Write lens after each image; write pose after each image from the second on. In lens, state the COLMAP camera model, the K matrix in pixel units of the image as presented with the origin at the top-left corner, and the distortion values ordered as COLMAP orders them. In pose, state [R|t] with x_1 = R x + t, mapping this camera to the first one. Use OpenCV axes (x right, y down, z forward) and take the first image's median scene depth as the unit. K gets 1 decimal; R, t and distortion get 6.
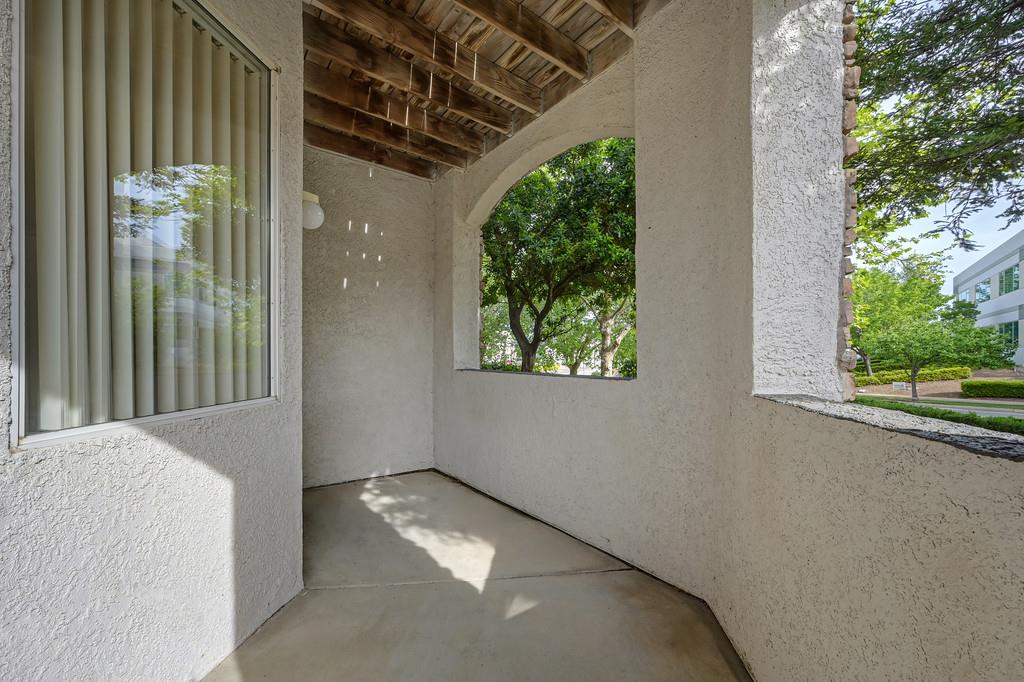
lens RADIAL K [[412.5, 0, 511.8], [0, 412.5, 355.4], [0, 0, 1]] dist [-0.000549, 0.000029]
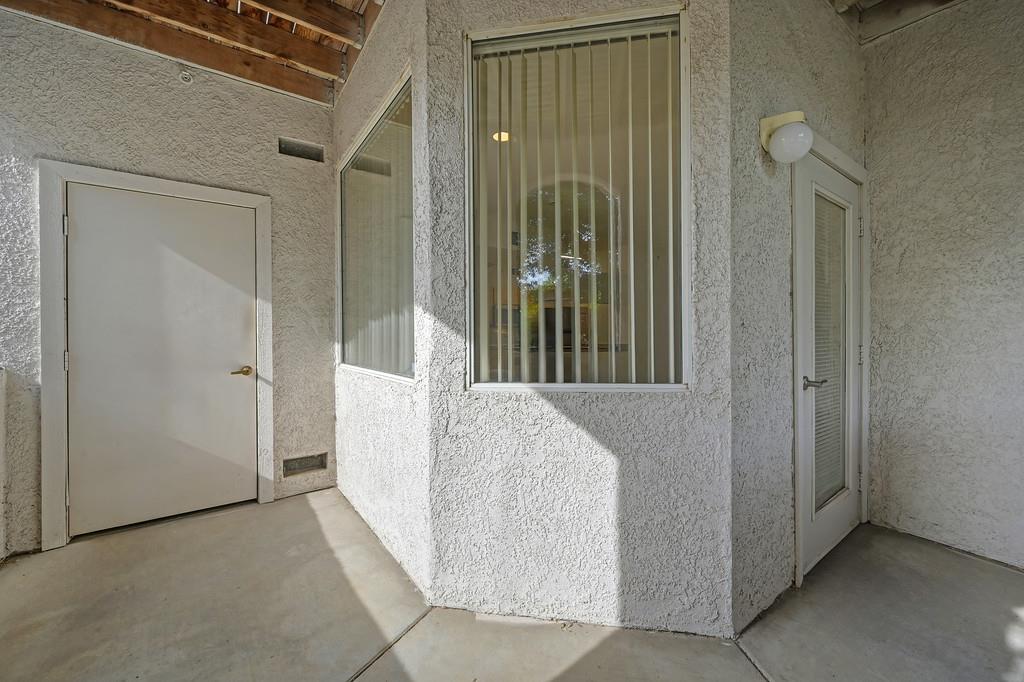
lens RADIAL K [[406.9, 0, 511.2], [0, 406.9, 336.3], [0, 0, 1]] dist [-0.001478, 0.000088]
pose [[-0.028212, 0.001423, -0.999601, 0.348356], [-0.001424, 0.999998, 0.001463, -0.001918], [0.999601, 0.001465, -0.028210, 0.782932]]
